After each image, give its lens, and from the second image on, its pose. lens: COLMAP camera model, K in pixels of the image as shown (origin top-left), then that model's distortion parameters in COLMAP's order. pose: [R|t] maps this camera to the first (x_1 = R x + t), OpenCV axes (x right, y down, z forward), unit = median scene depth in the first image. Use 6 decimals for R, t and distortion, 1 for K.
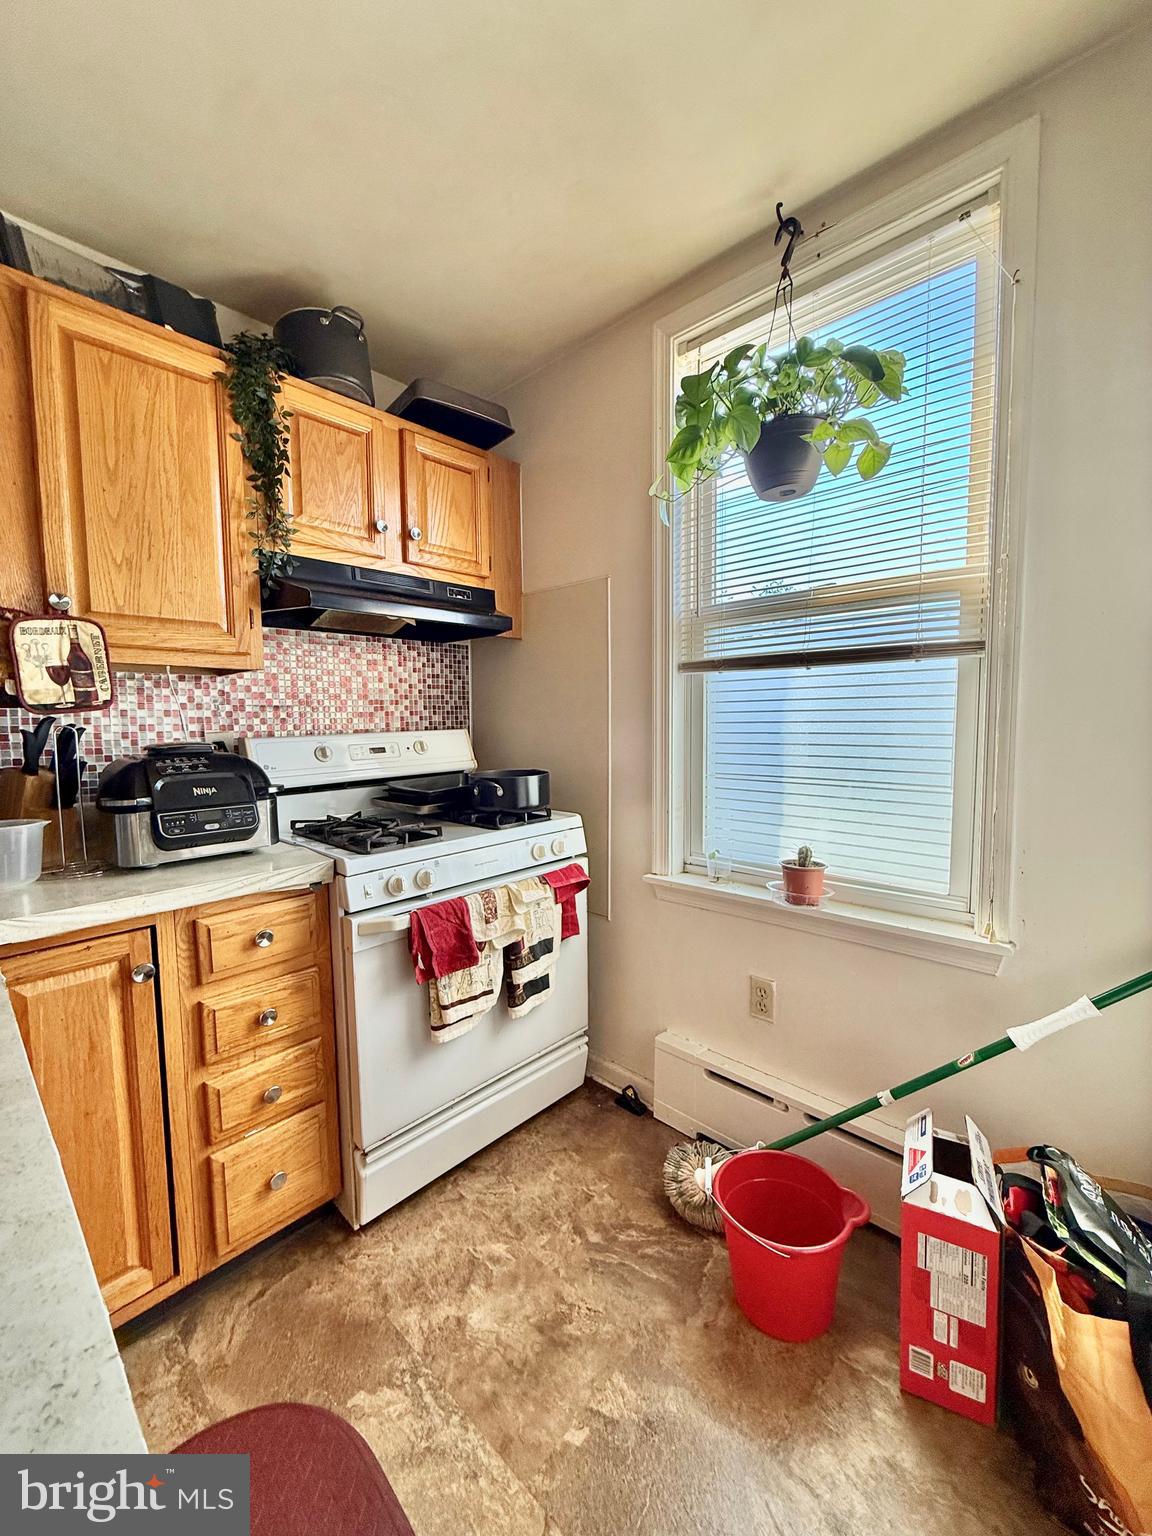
lens RADIAL K [[613.6, 0, 578.9], [0, 613.6, 765.6], [0, 0, 1]] dist [0.000323, 0.000118]
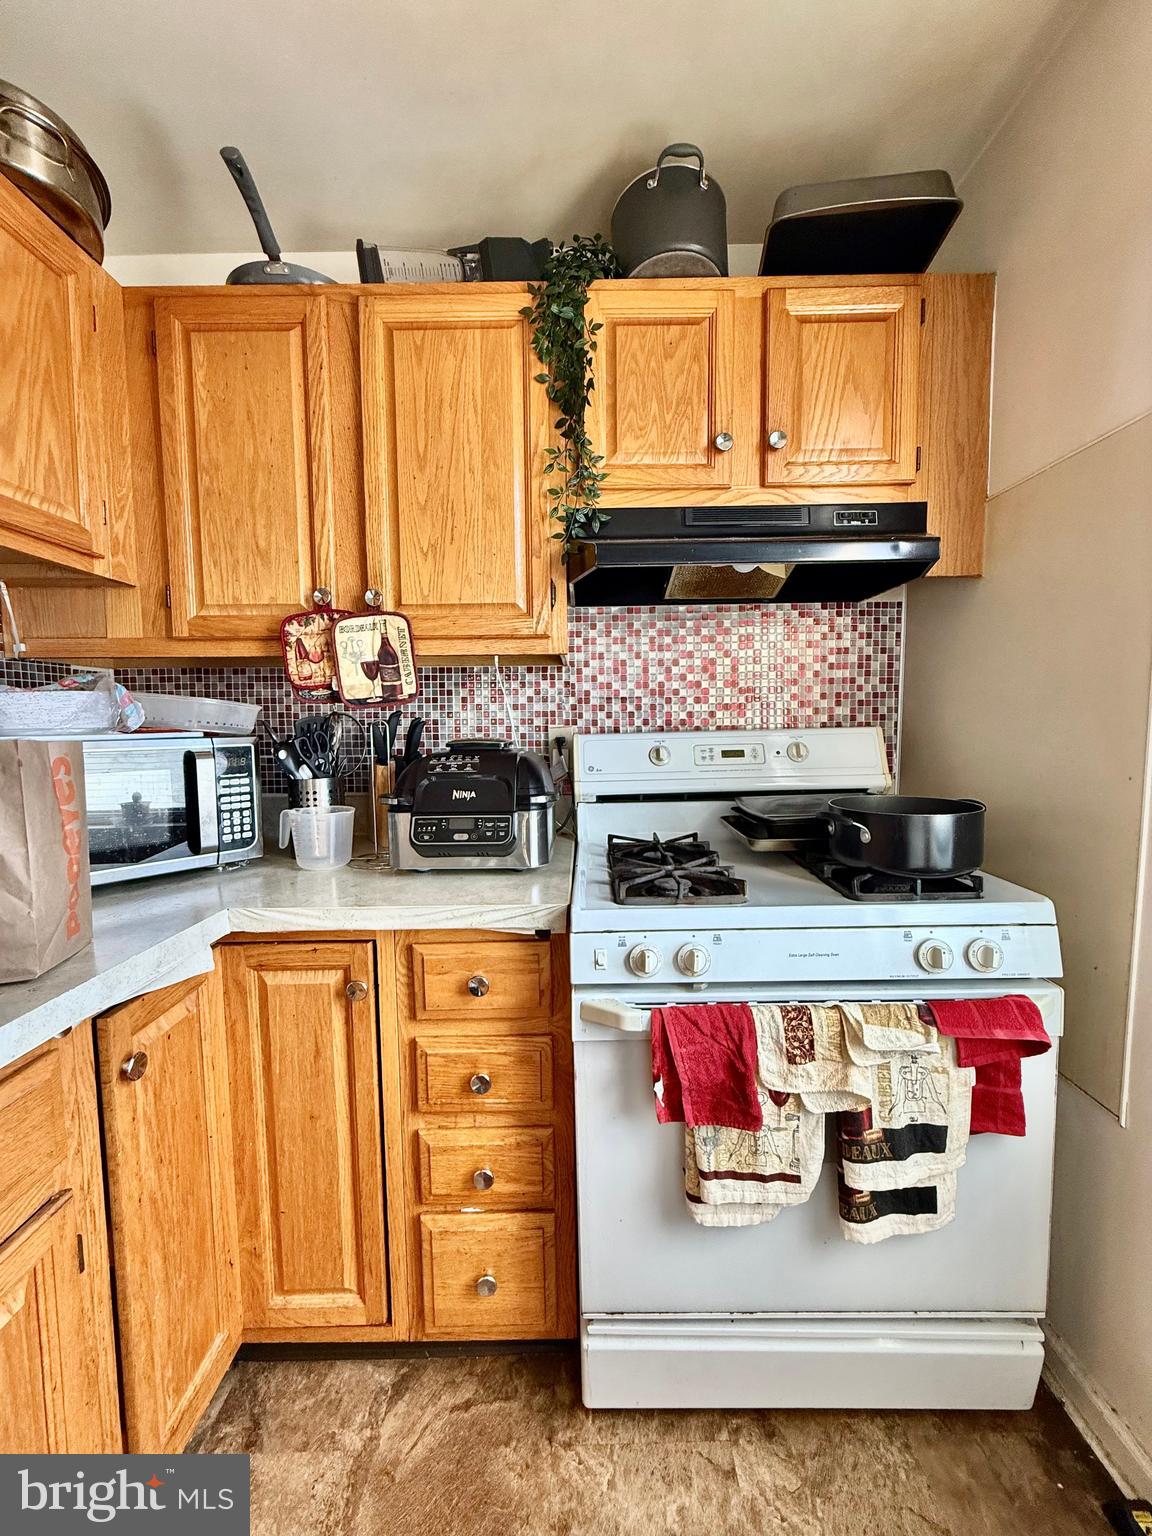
lens RADIAL K [[613.6, 0, 578.2], [0, 613.6, 764.7], [0, 0, 1]] dist [0.000323, 0.000118]
pose [[0.680178, 0.057931, -0.730754, 0.130712], [-0.052236, 0.998169, 0.030509, -0.034377], [0.731183, 0.017420, 0.681959, 0.489126]]
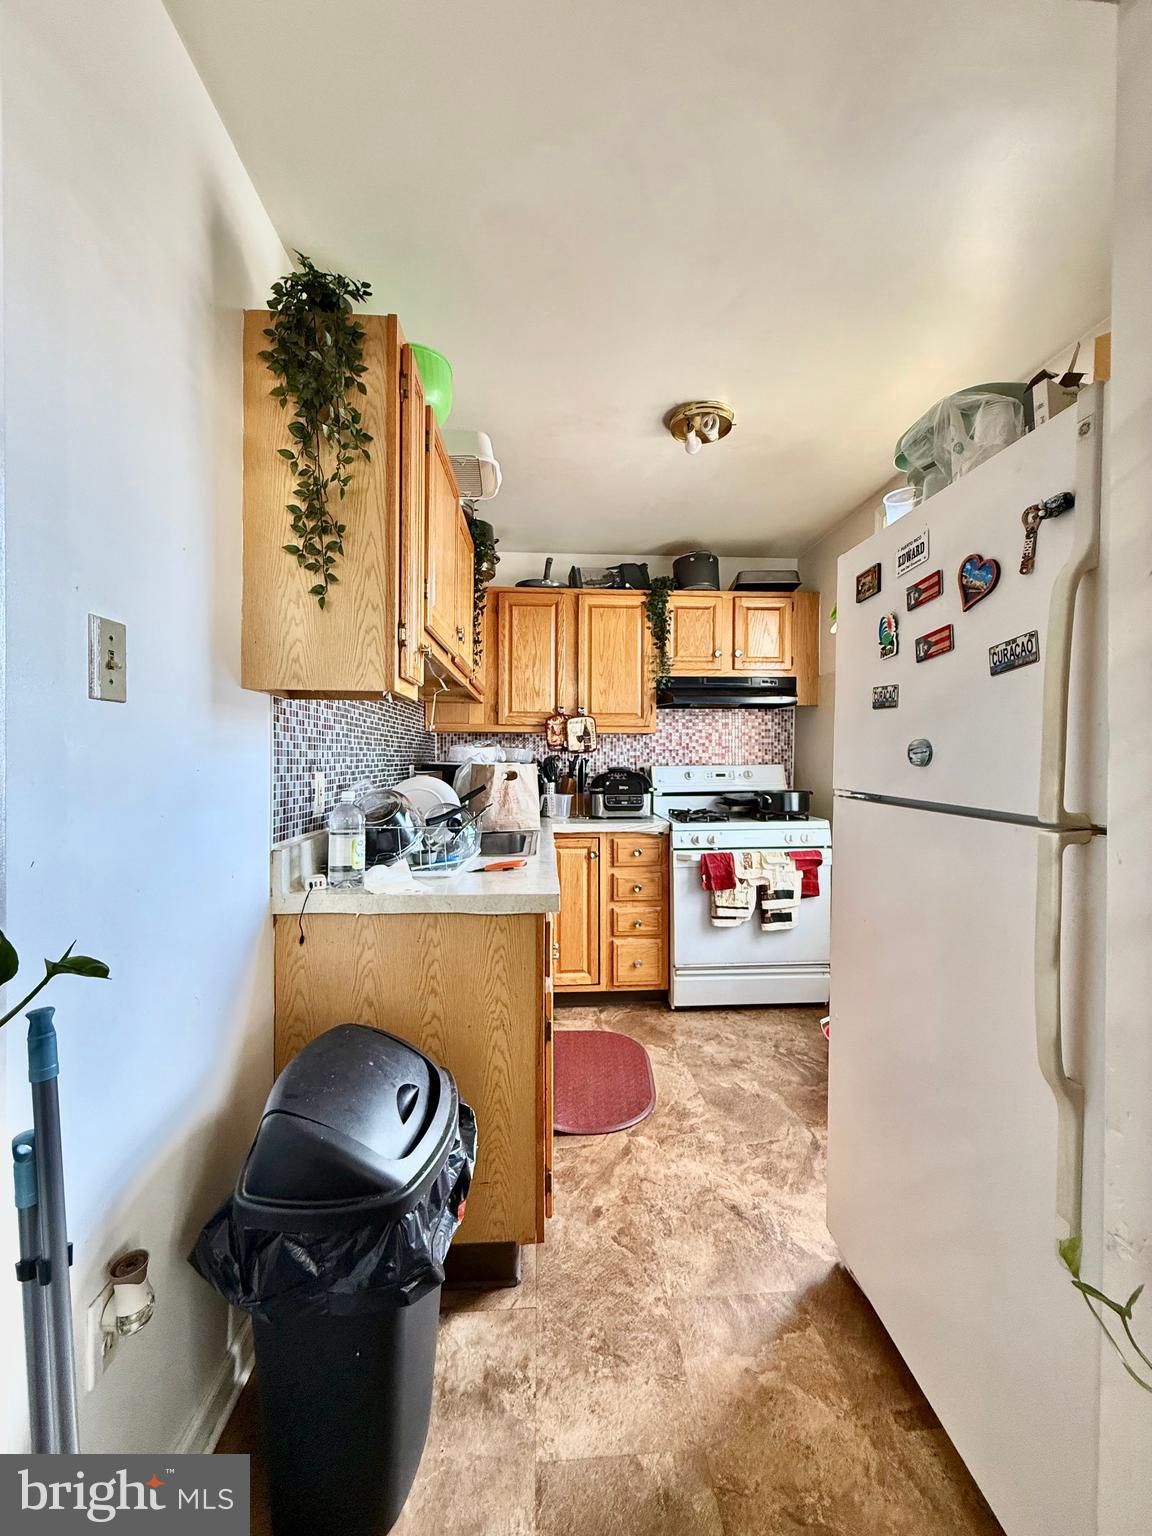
lens RADIAL K [[613.6, 0, 579.9], [0, 613.6, 764.7], [0, 0, 1]] dist [0.000323, 0.000118]
pose [[0.725885, 0.021417, -0.687483, 0.807590], [-0.062709, 0.997413, -0.035140, 0.044283], [0.684952, 0.068619, 0.725350, -0.749197]]
